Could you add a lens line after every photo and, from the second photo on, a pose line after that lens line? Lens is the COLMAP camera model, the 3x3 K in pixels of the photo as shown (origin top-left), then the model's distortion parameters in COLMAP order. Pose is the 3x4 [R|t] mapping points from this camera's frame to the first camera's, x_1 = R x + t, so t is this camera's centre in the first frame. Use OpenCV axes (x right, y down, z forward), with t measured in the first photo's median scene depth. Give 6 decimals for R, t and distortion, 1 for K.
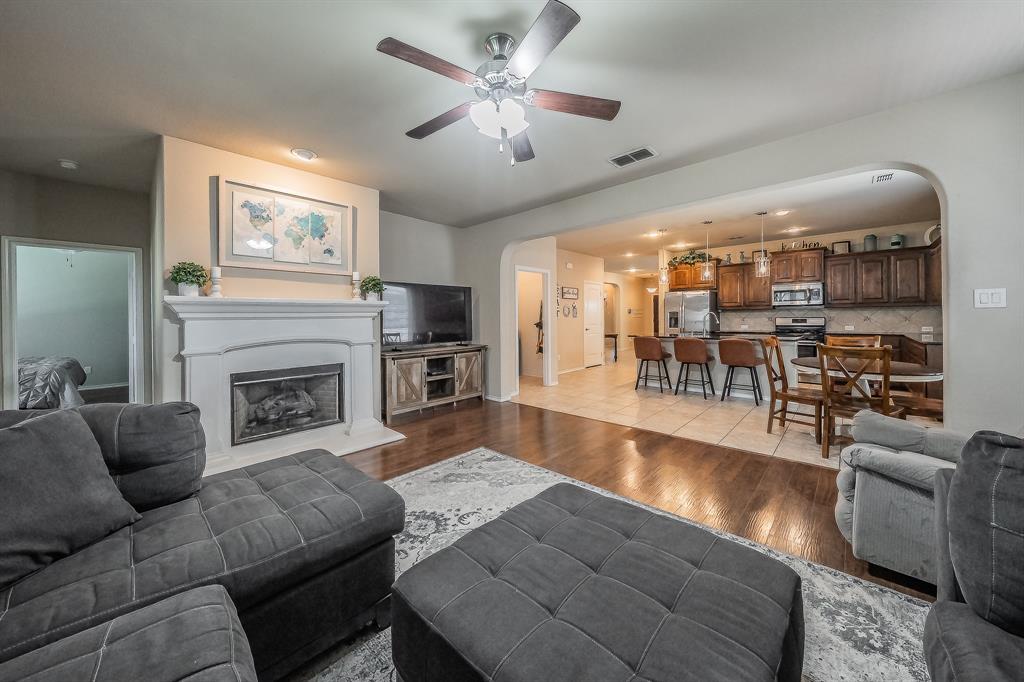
lens RADIAL K [[362.2, 0, 515.3], [0, 362.2, 315.8], [0, 0, 1]] dist [-0.001545, -0.000163]
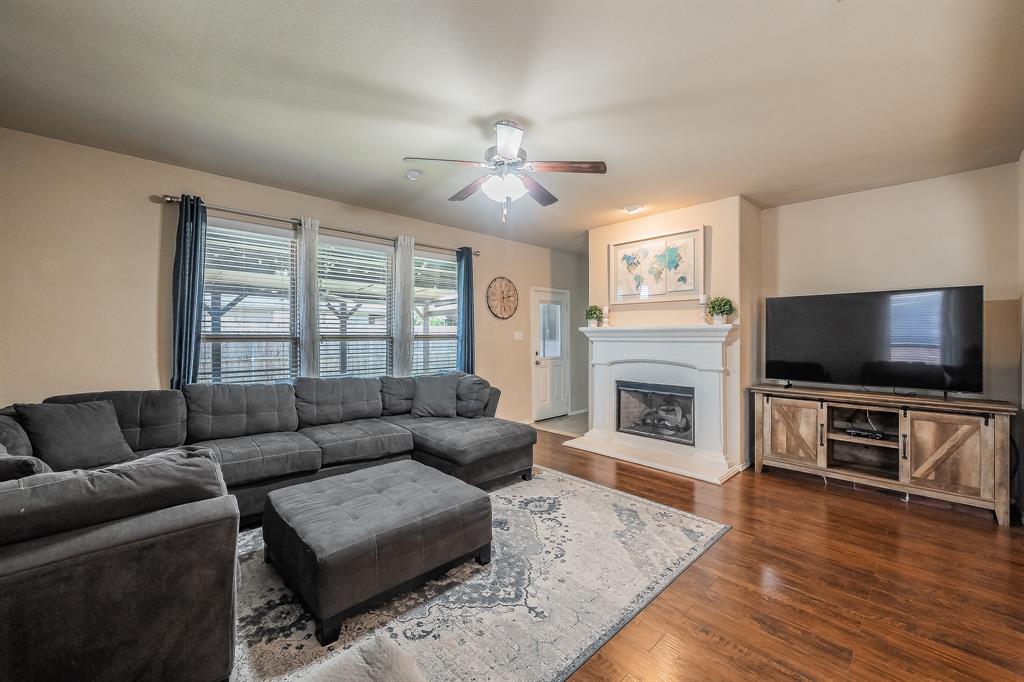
lens RADIAL K [[405.9, 0, 505.1], [0, 405.9, 337.9], [0, 0, 1]] dist [0.001377, 0.000070]
pose [[-0.072780, 0.017284, -0.997198, 0.731214], [0.006130, 0.999839, 0.016883, -0.031218], [0.997329, -0.004884, -0.072874, 0.599387]]
